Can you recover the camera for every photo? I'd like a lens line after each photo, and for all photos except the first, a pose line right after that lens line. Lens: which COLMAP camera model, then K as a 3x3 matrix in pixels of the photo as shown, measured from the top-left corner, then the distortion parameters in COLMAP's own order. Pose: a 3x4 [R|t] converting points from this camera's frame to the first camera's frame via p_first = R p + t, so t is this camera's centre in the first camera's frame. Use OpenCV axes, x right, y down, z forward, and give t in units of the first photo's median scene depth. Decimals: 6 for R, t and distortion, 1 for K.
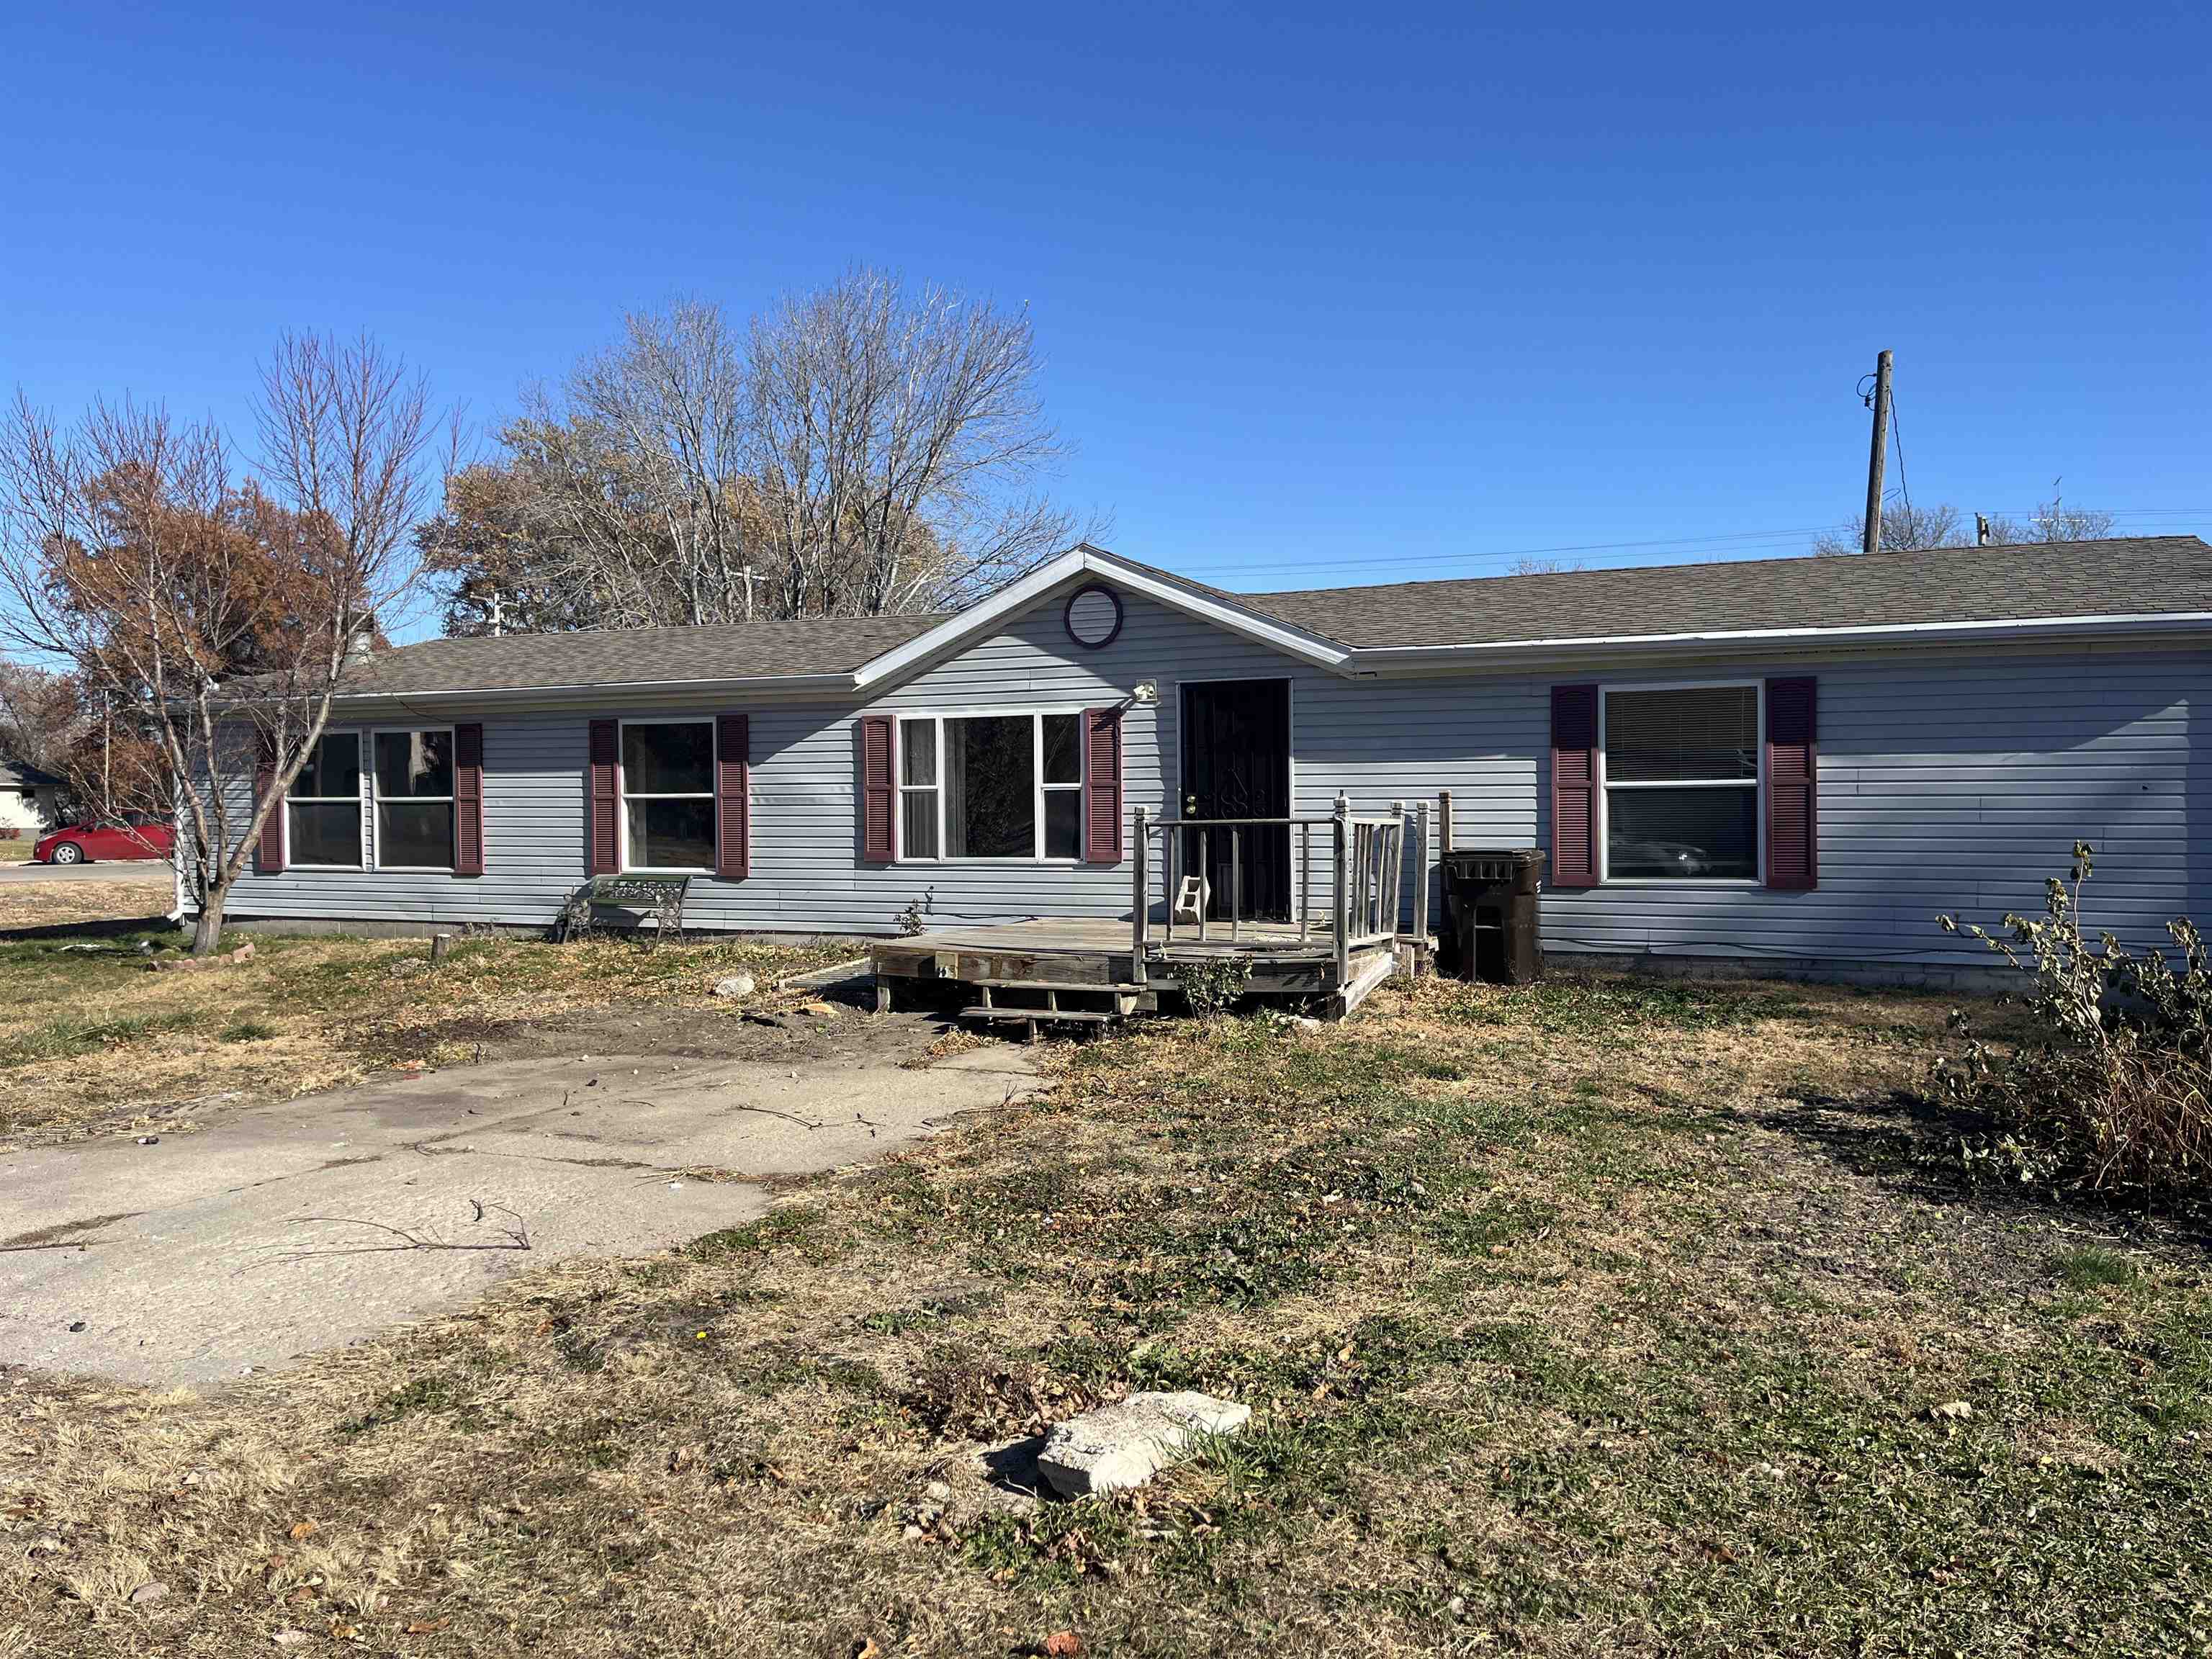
lens RADIAL K [[1662.0, 0, 1113.1], [0, 1662.0, 819.9], [0, 0, 1]] dist [0.050811, -0.003231]
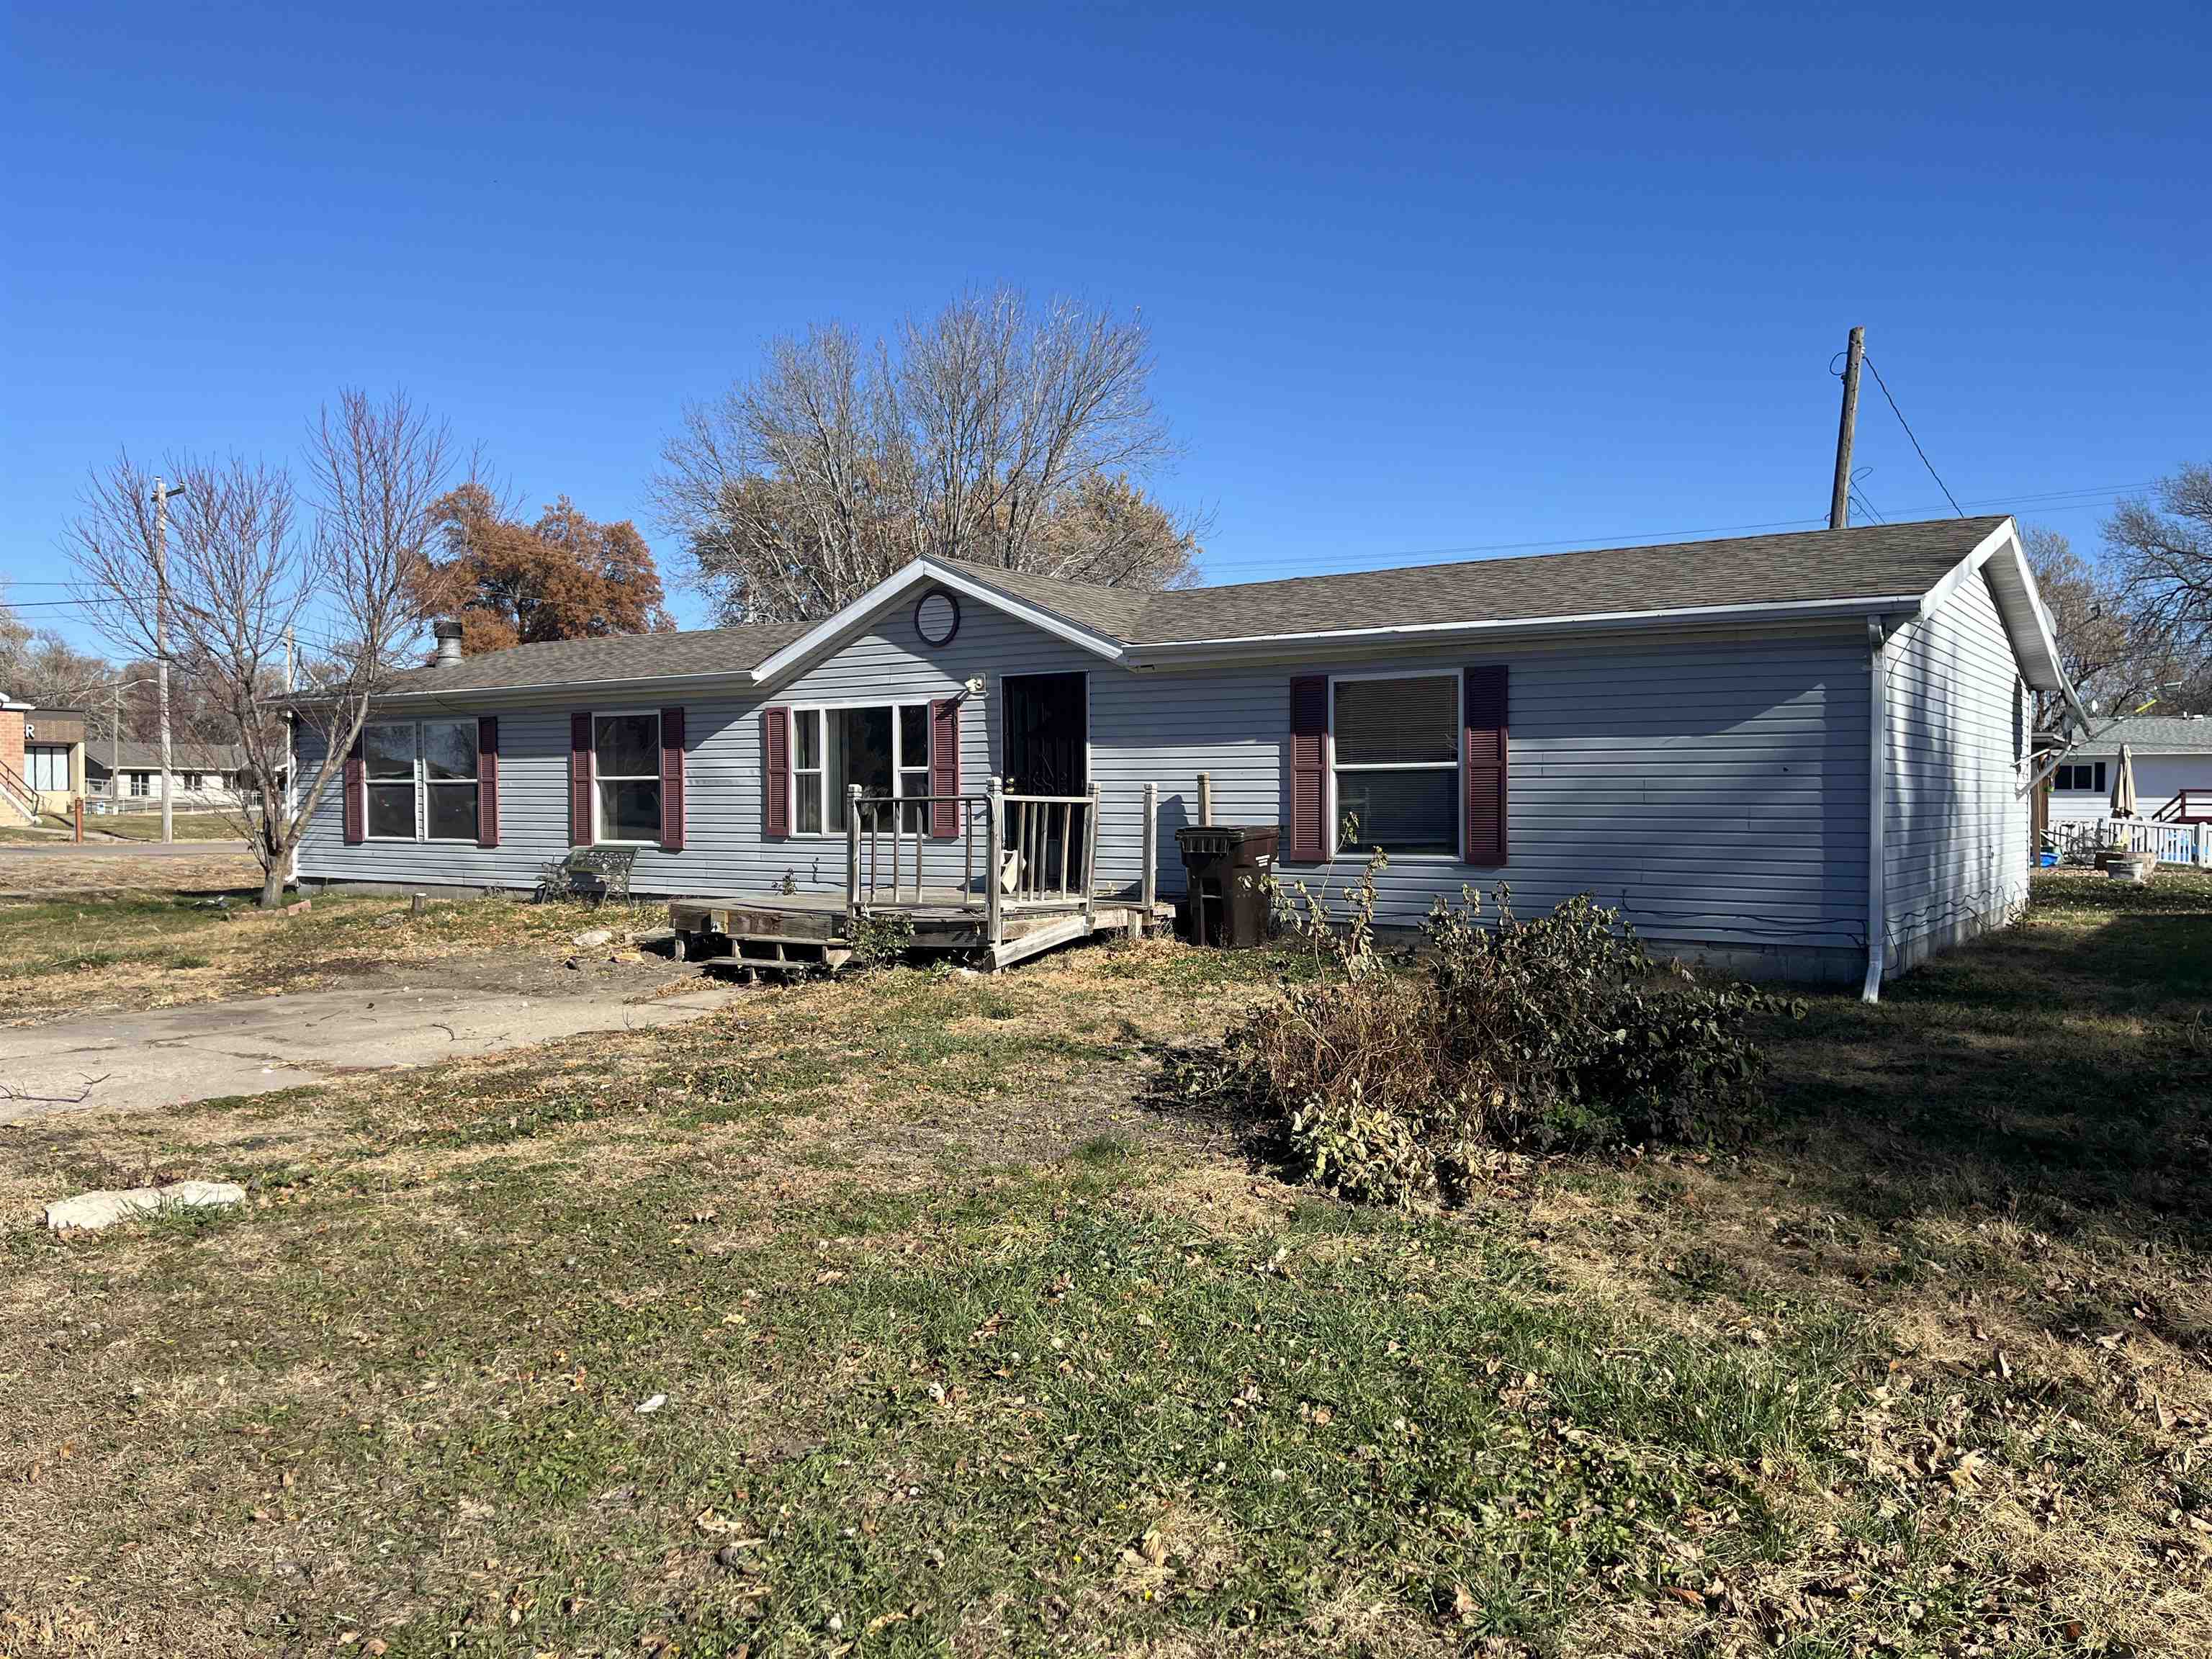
lens RADIAL K [[1662.0, 0, 1094.4], [0, 1662.0, 822.6], [0, 0, 1]] dist [0.050811, -0.003231]
pose [[0.980367, 0.006050, -0.197089, 0.308013], [-0.004308, 0.999948, 0.009268, 0.004704], [0.197135, -0.008237, 0.980342, -0.076115]]
